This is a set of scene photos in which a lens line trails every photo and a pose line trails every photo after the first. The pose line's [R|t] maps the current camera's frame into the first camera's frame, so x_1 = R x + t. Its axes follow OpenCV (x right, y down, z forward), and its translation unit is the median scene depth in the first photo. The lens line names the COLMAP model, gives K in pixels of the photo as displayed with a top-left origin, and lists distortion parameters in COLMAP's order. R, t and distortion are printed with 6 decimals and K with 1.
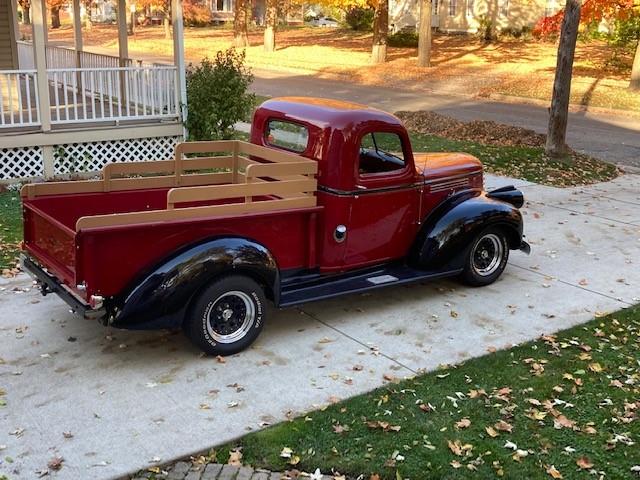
lens RADIAL K [[776.7, 0, 320.0], [0, 776.7, 240.0], [0, 0, 1]] dist [0.062143, -0.073942]
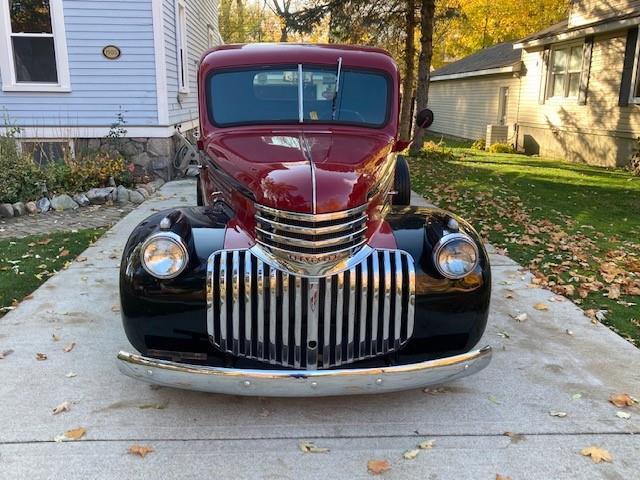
lens RADIAL K [[603.7, 0, 313.7], [0, 603.7, 241.6], [0, 0, 1]] dist [0.017218, 0.003426]
pose [[-0.536258, 0.174409, -0.825838, 0.481379], [-0.248126, 0.902613, 0.351744, -0.195653], [0.806759, 0.393538, -0.440758, 1.216555]]
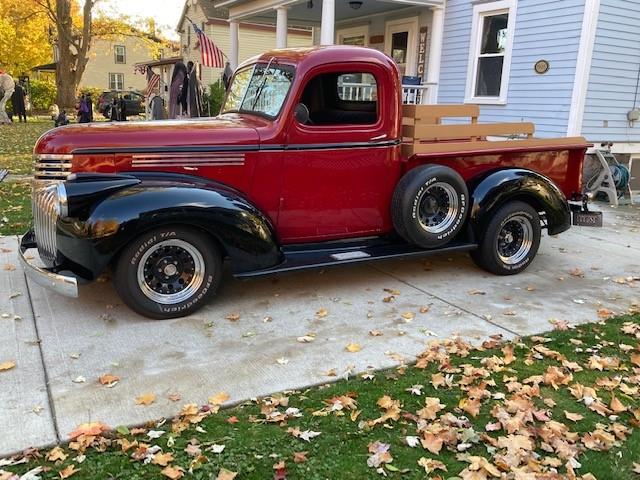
lens RADIAL K [[591.0, 0, 320.0], [0, 591.0, 240.0], [0, 0, 1]] dist [0.018668, -0.006104]
pose [[-0.990579, -0.088936, 0.104137, -0.075280], [-0.027483, 0.874058, 0.485043, -0.281128], [-0.134160, 0.477612, -0.868267, 1.505198]]
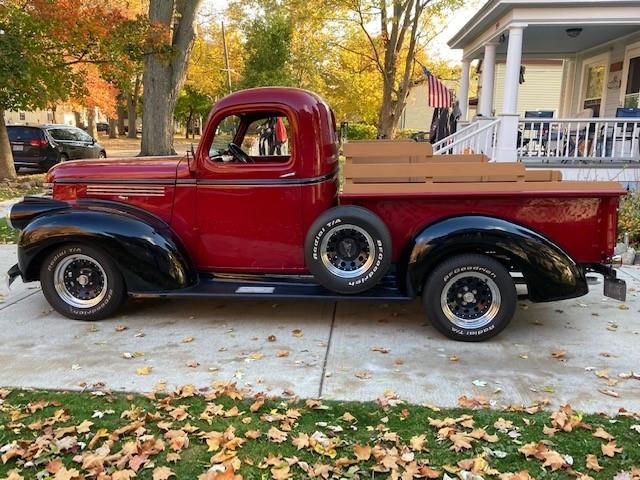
lens RADIAL K [[591.0, 0, 320.0], [0, 591.0, 240.0], [0, 0, 1]] dist [0.018668, -0.006104]
pose [[-0.767704, -0.156815, 0.621320, -0.431611], [0.135299, 0.908070, 0.396363, -0.257934], [-0.626358, 0.388354, -0.675912, 1.351074]]
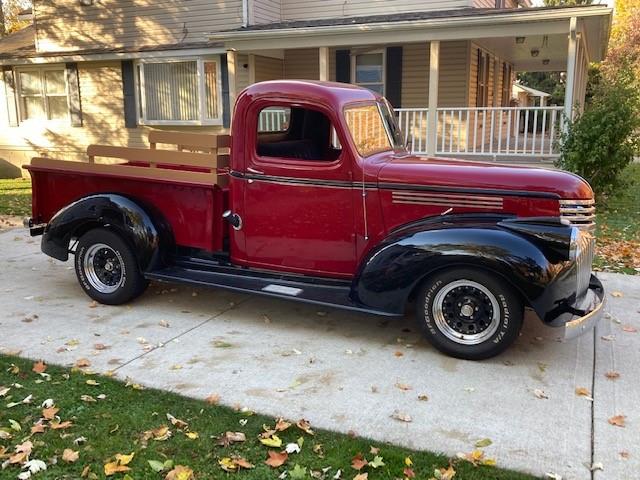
lens RADIAL K [[591.0, 0, 320.0], [0, 591.0, 240.0], [0, 0, 1]] dist [0.018668, -0.006104]
pose [[0.501030, 0.156907, -0.851087, 0.543121], [-0.227263, 0.972767, 0.045551, -0.032912], [0.835057, 0.170598, 0.523045, 0.609781]]
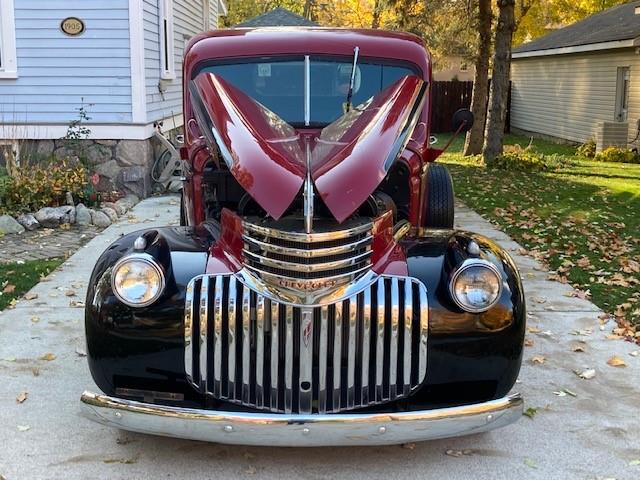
lens RADIAL K [[893.5, 0, 308.3], [0, 893.5, 238.4], [0, 0, 1]] dist [0.023723, 0.044955]
pose [[-0.580586, 0.121276, -0.805116, 0.547439], [-0.240637, 0.919111, 0.311976, -0.223296], [0.777826, 0.374870, -0.504439, 1.279088]]
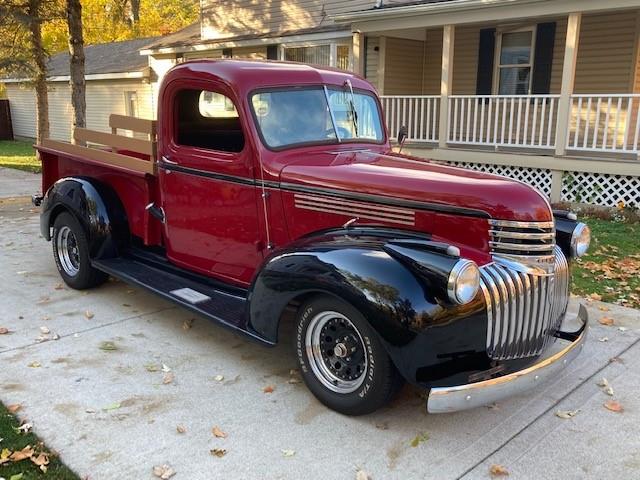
lens RADIAL K [[600.0, 0, 326.6], [0, 600.0, 238.2], [0, 0, 1]] dist [0.011319, 0.003537]
pose [[0.177708, 0.201254, -0.963284, 0.557752], [-0.277502, 0.949388, 0.147157, -0.104324], [0.944146, 0.241162, 0.224562, 0.856836]]
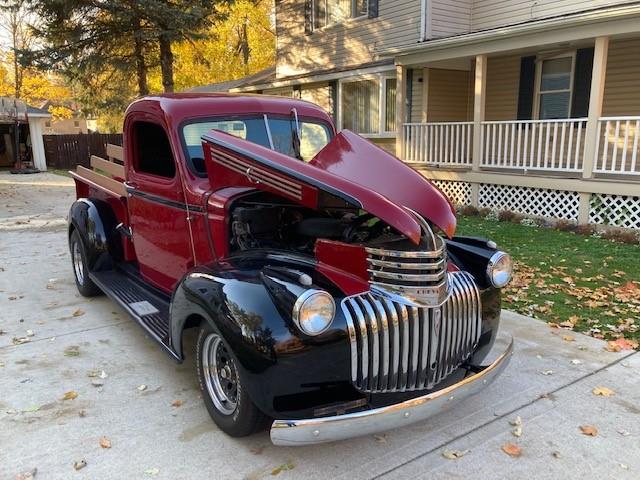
lens RADIAL K [[529.2, 0, 320.0], [0, 529.2, 240.0], [0, 0, 1]] dist [0.017343, 0.008892]
pose [[-0.004345, 0.184993, -0.982730, 0.530793], [-0.268548, 0.946423, 0.179345, -0.142861], [0.963257, 0.264689, 0.045567, 0.988303]]
